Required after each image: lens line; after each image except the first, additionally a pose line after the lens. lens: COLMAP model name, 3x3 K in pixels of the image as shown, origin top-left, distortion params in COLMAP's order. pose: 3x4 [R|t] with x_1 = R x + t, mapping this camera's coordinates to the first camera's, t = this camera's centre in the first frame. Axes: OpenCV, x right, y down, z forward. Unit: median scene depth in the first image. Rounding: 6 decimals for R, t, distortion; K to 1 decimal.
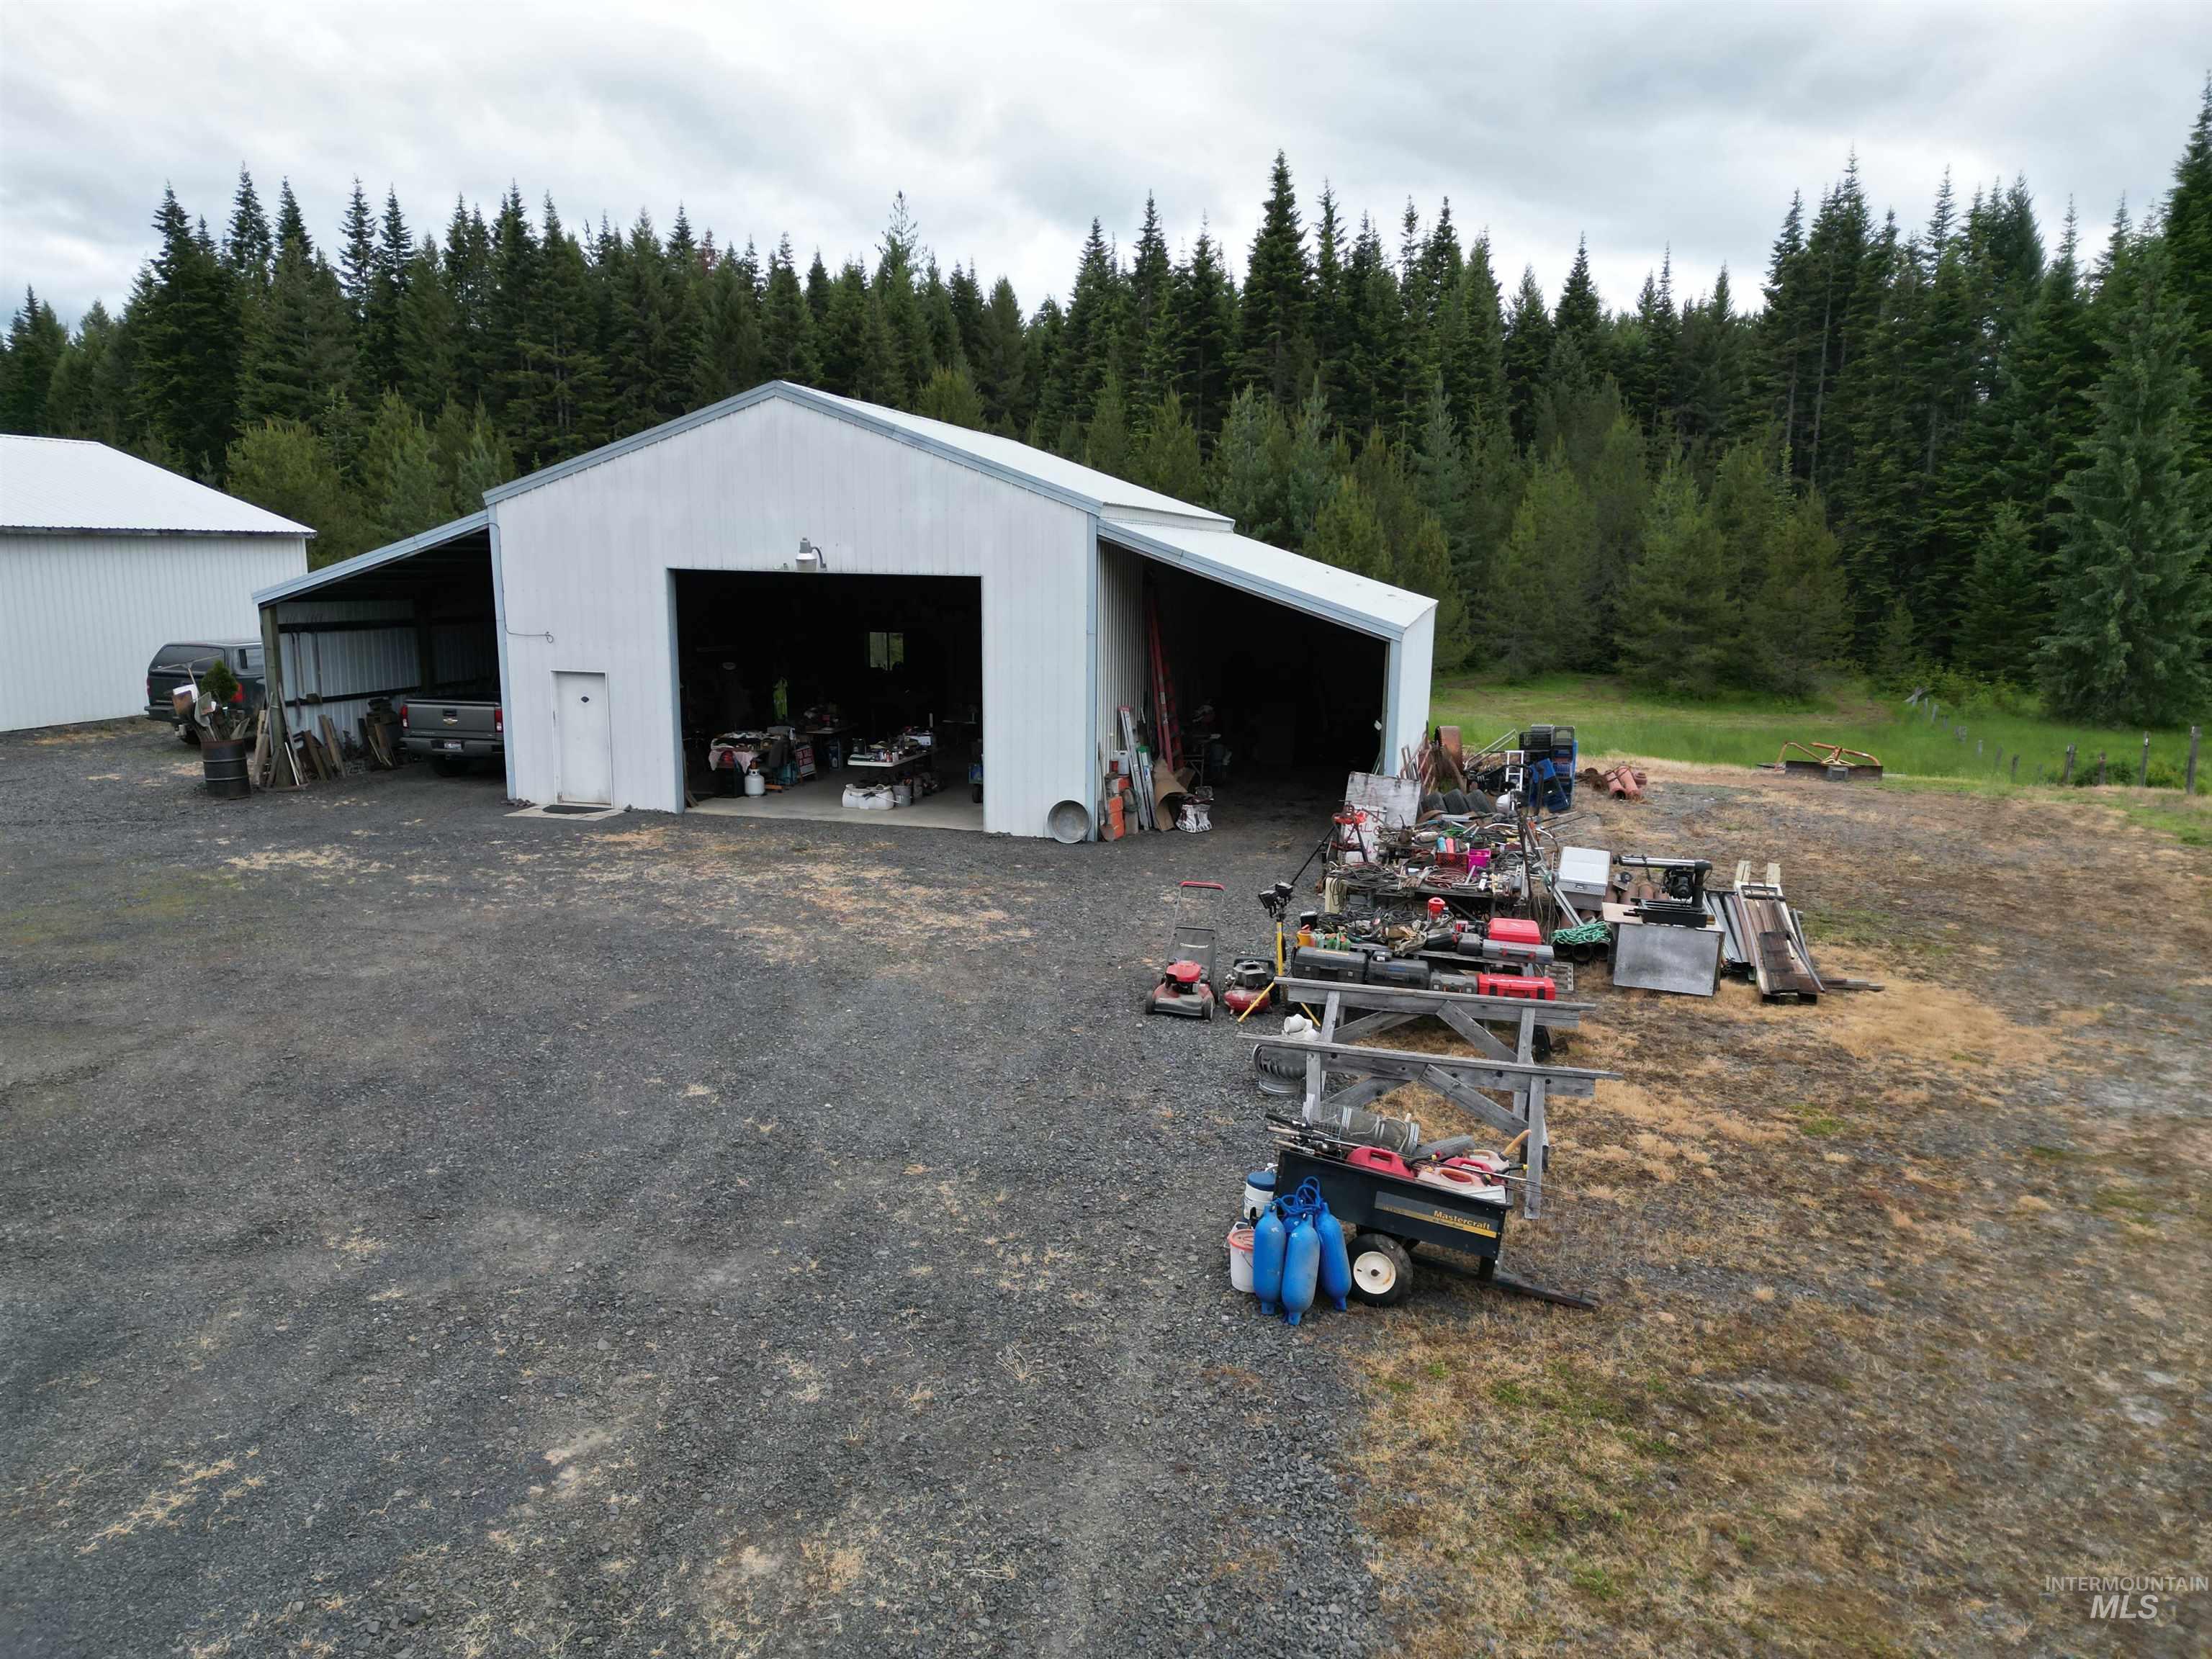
lens RADIAL K [[1532.6, 0, 1106.0], [0, 1532.6, 829.5], [0, 0, 1]] dist [0.085353, -0.087012]
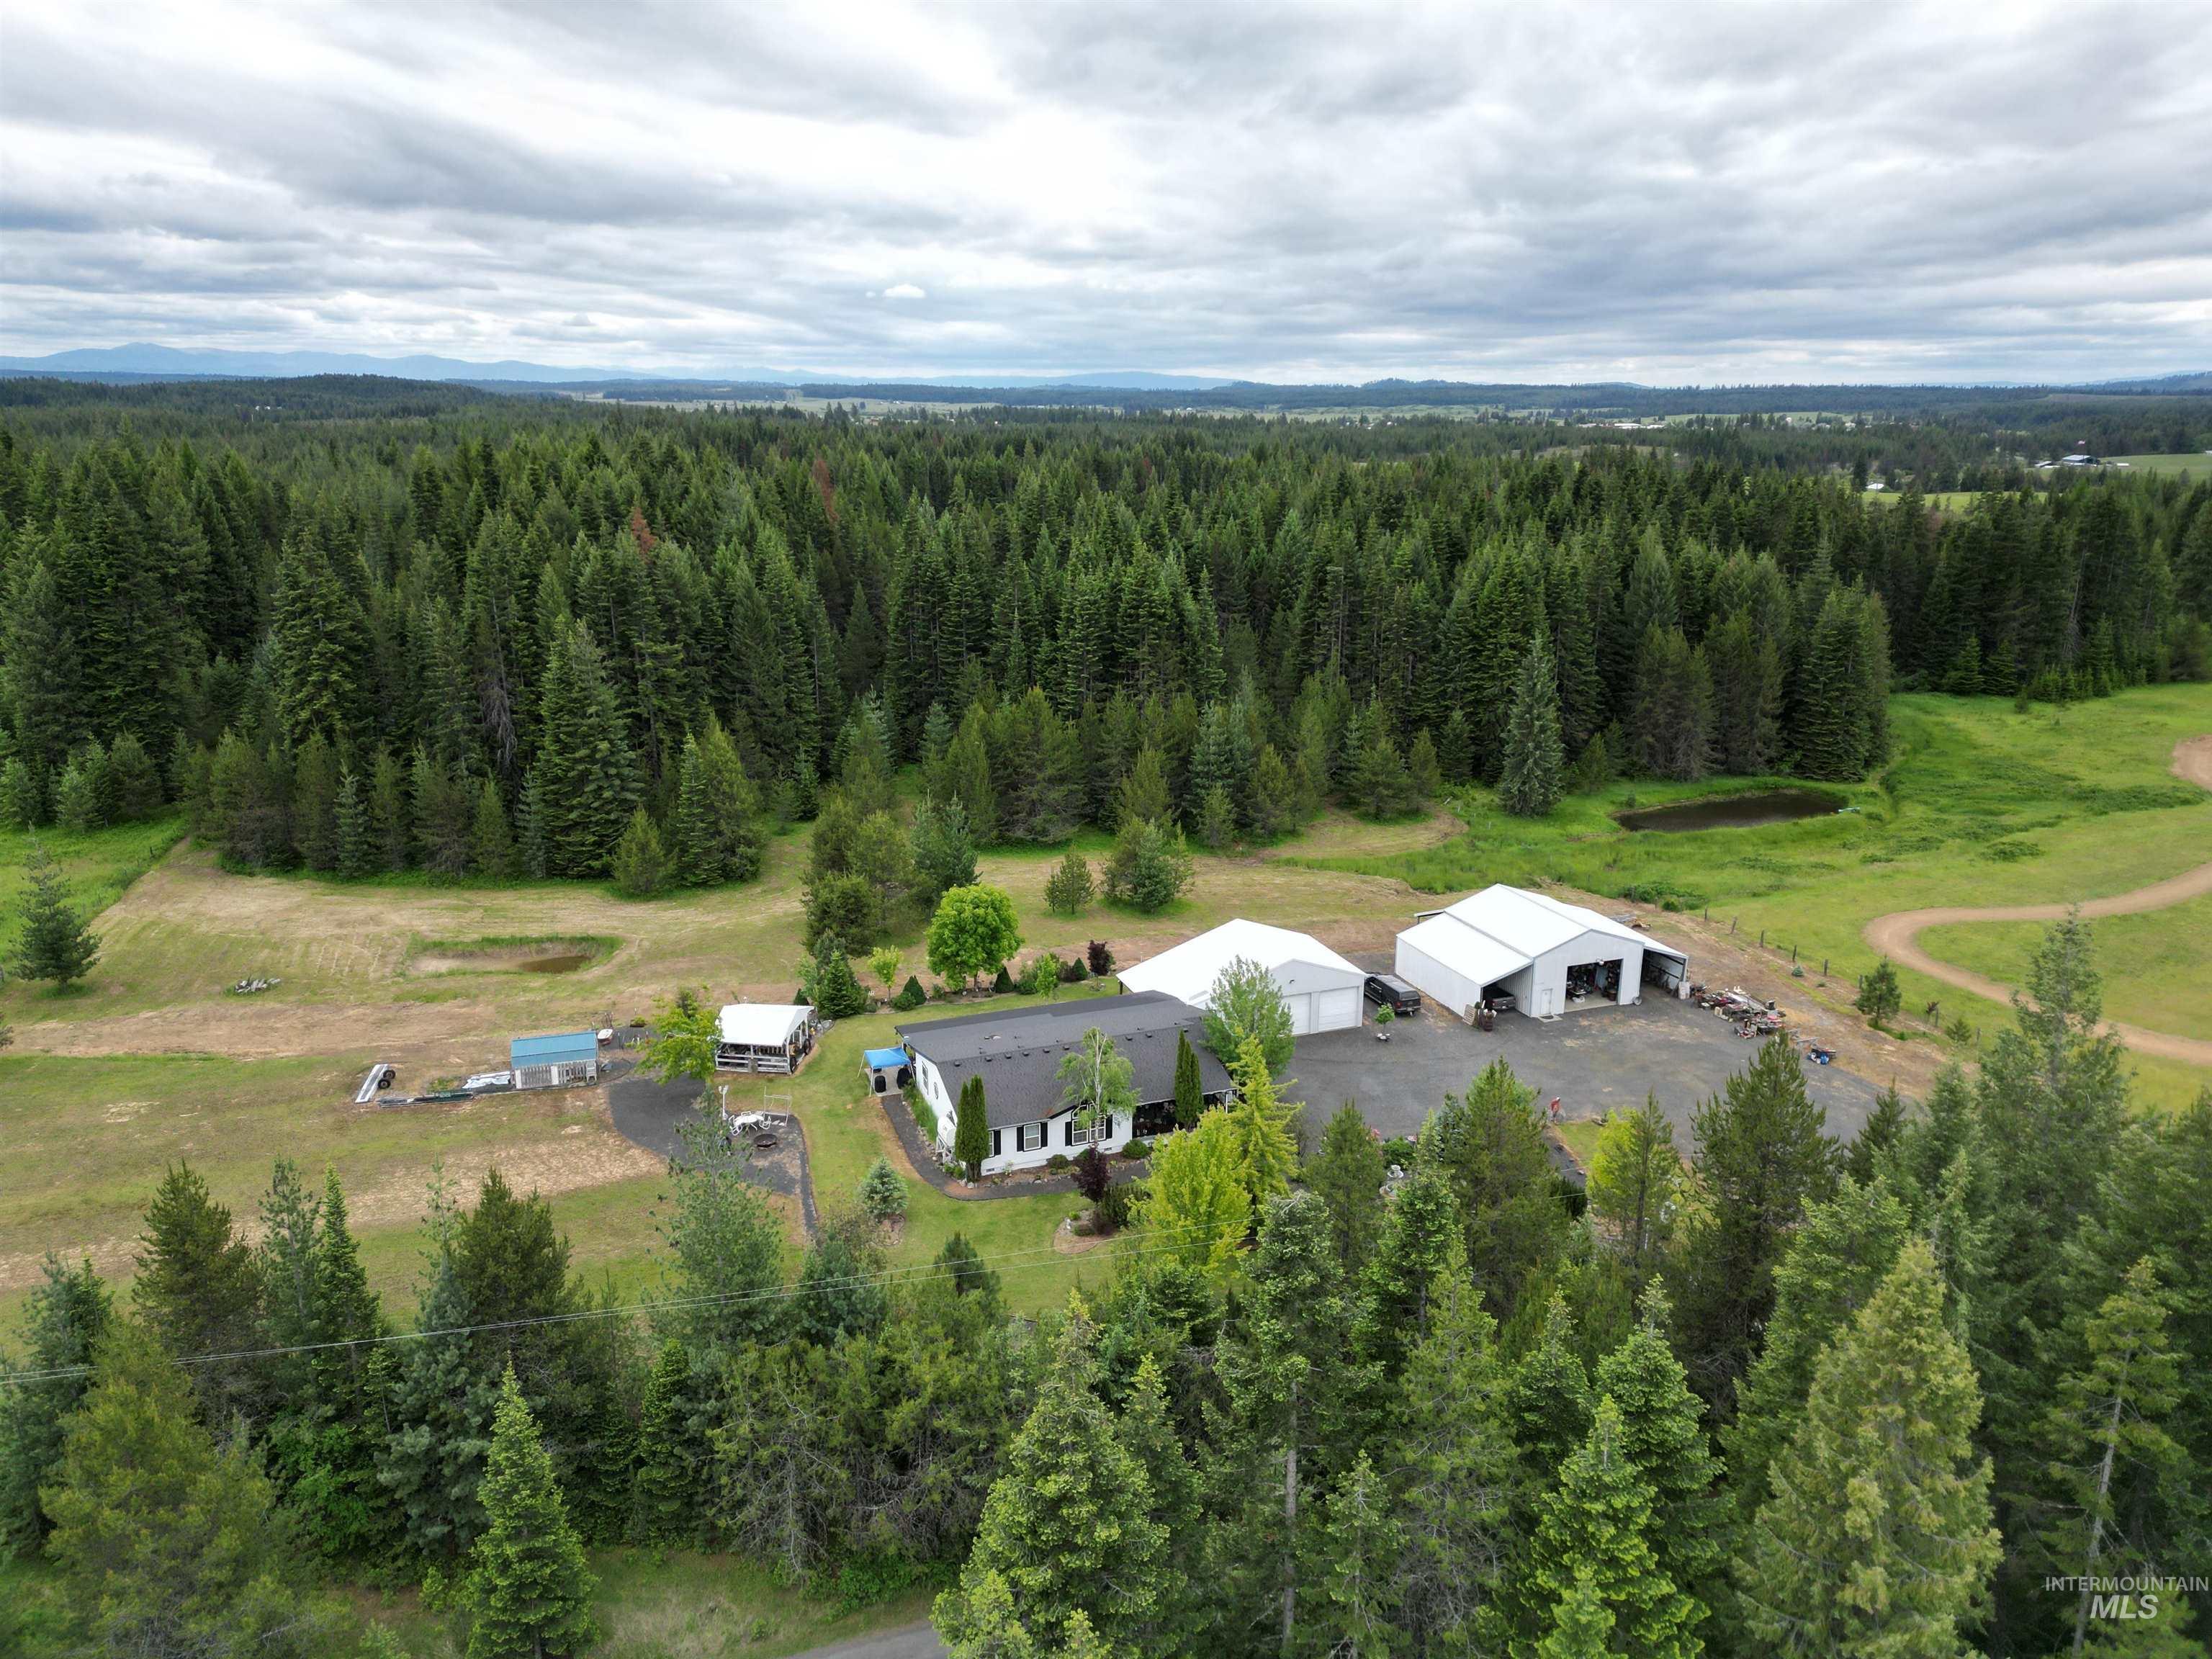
lens RADIAL K [[1528.9, 0, 1106.0], [0, 1528.9, 829.5], [0, 0, 1]] dist [0.090894, -0.086738]
pose [[0.820518, -0.163005, 0.547887, -1.005072], [0.107596, 0.985389, 0.132033, -0.344066], [-0.561403, -0.049385, 0.826068, -0.537974]]
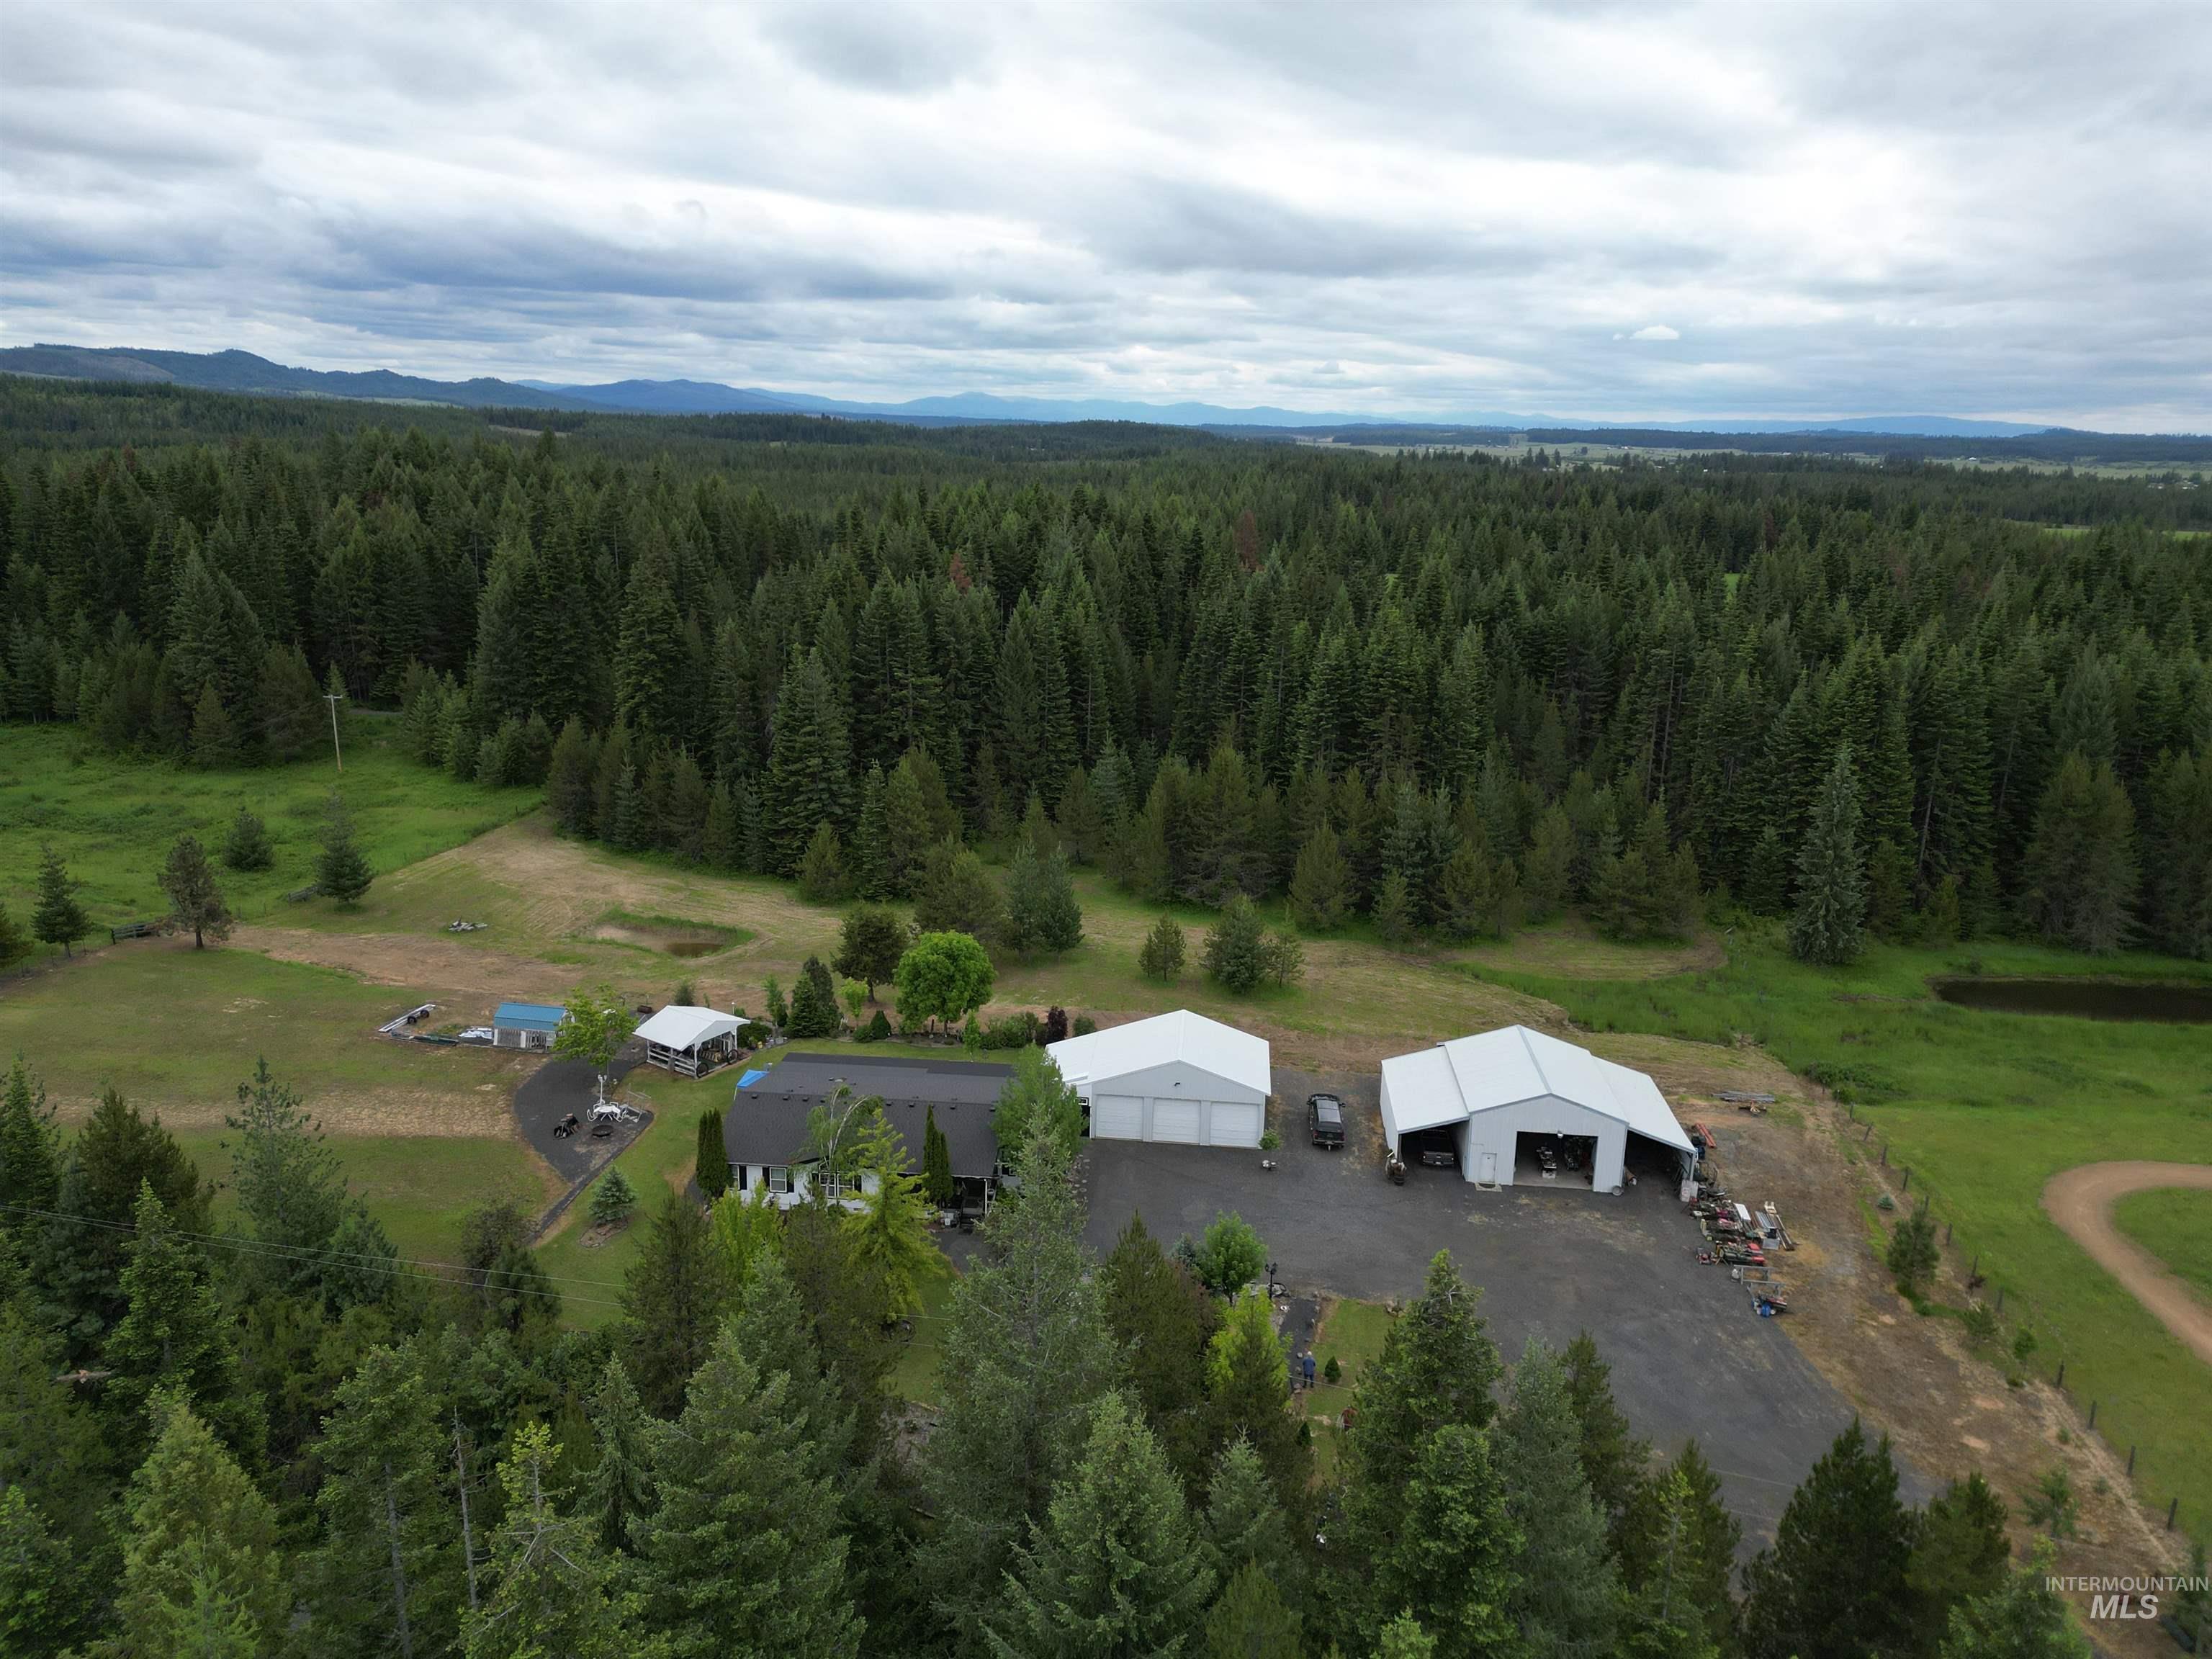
lens RADIAL K [[1532.6, 0, 1106.0], [0, 1532.6, 829.5], [0, 0, 1]] dist [0.085353, -0.087012]
pose [[0.987351, -0.030769, 0.155536, -0.496235], [0.018780, 0.996779, 0.077968, -0.328710], [-0.157434, -0.074061, 0.984748, -0.713290]]
